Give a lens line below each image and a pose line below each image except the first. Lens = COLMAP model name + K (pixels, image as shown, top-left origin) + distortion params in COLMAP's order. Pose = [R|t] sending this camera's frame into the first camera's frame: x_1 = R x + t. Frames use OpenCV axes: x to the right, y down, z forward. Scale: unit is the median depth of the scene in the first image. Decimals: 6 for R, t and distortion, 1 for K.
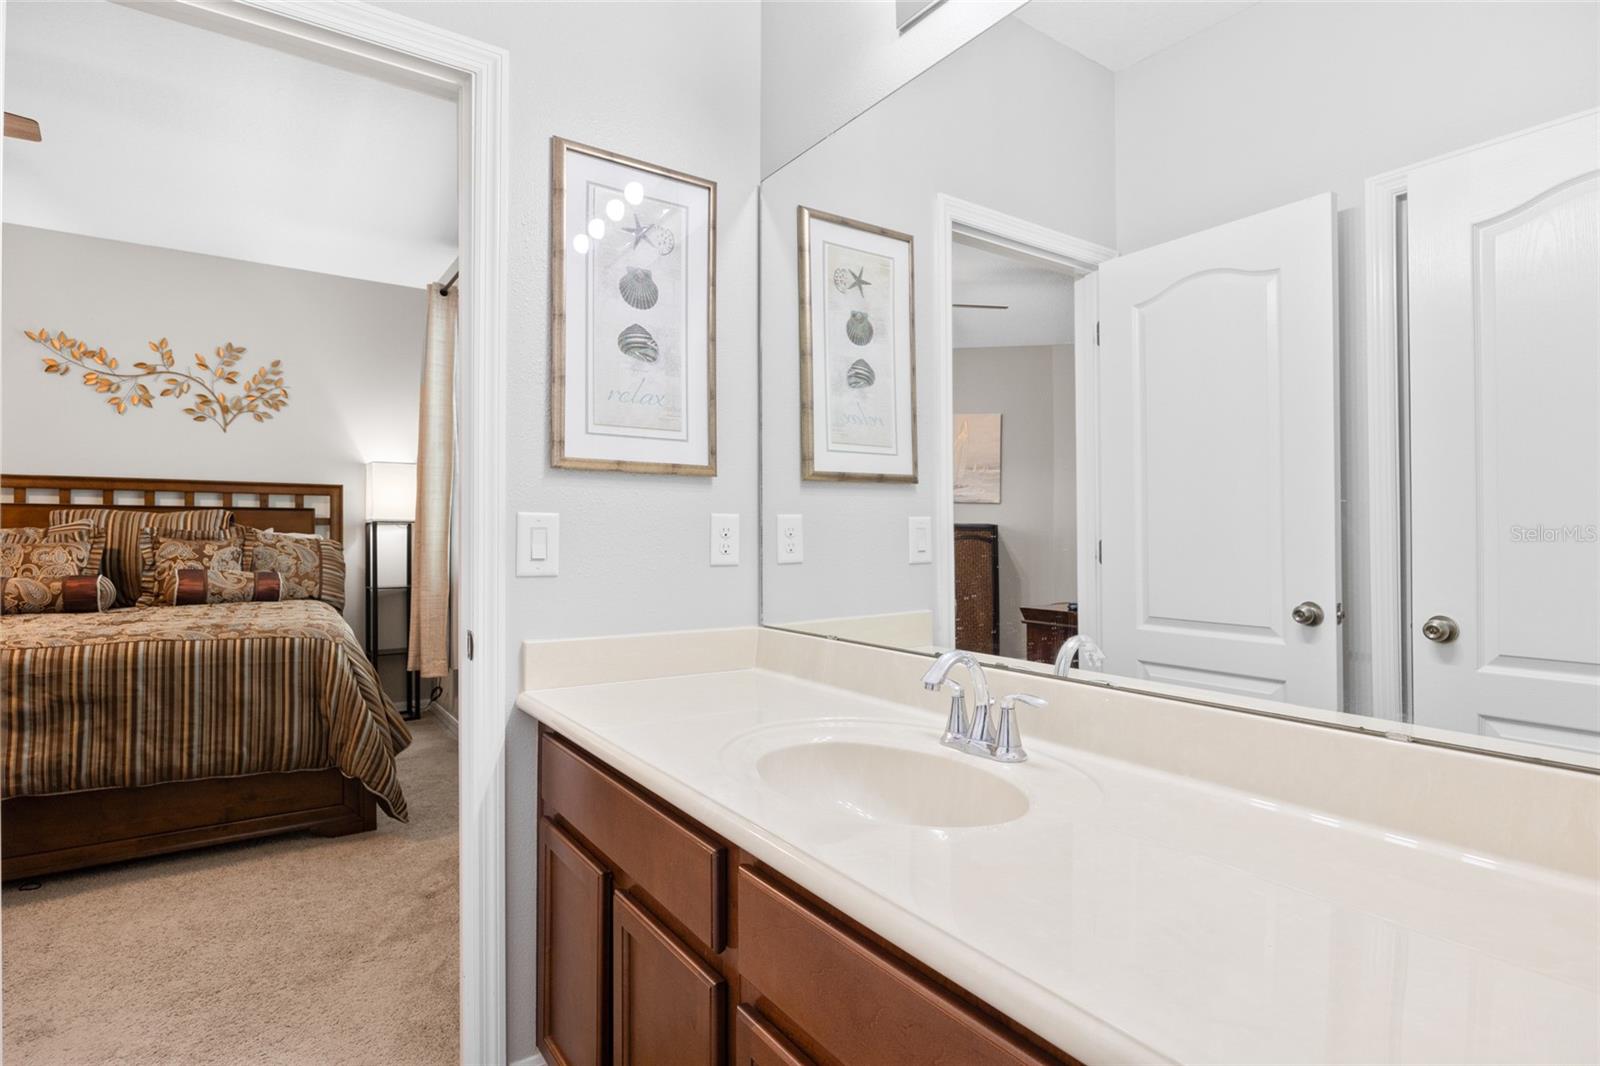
lens RADIAL K [[804.4, 0, 800.0], [0, 804.4, 533.0], [0, 0, 1]] dist [-0.002247, -0.000355]
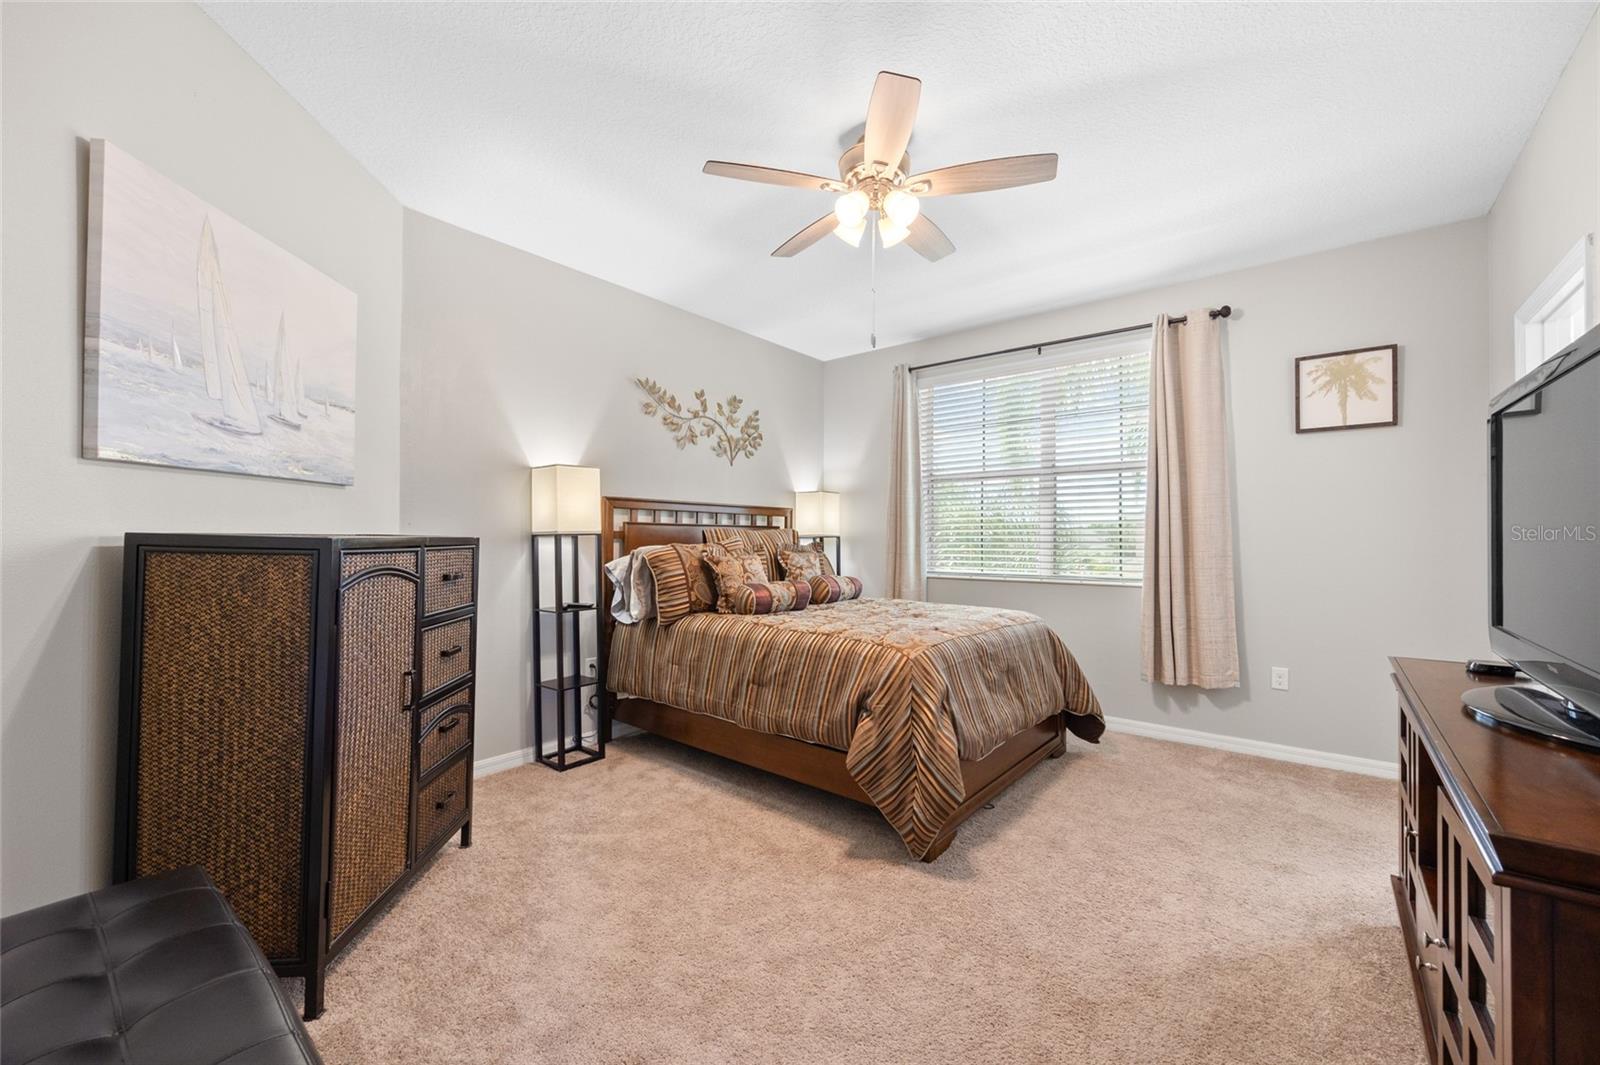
lens RADIAL K [[630.6, 0, 800.0], [0, 630.6, 532.5], [0, 0, 1]] dist [0.000627, 0.000042]
pose [[0.960989, 0.002809, 0.276574, -0.901886], [0.000673, 0.999922, -0.012495, -0.008926], [-0.276587, 0.012194, 0.960912, 0.024288]]
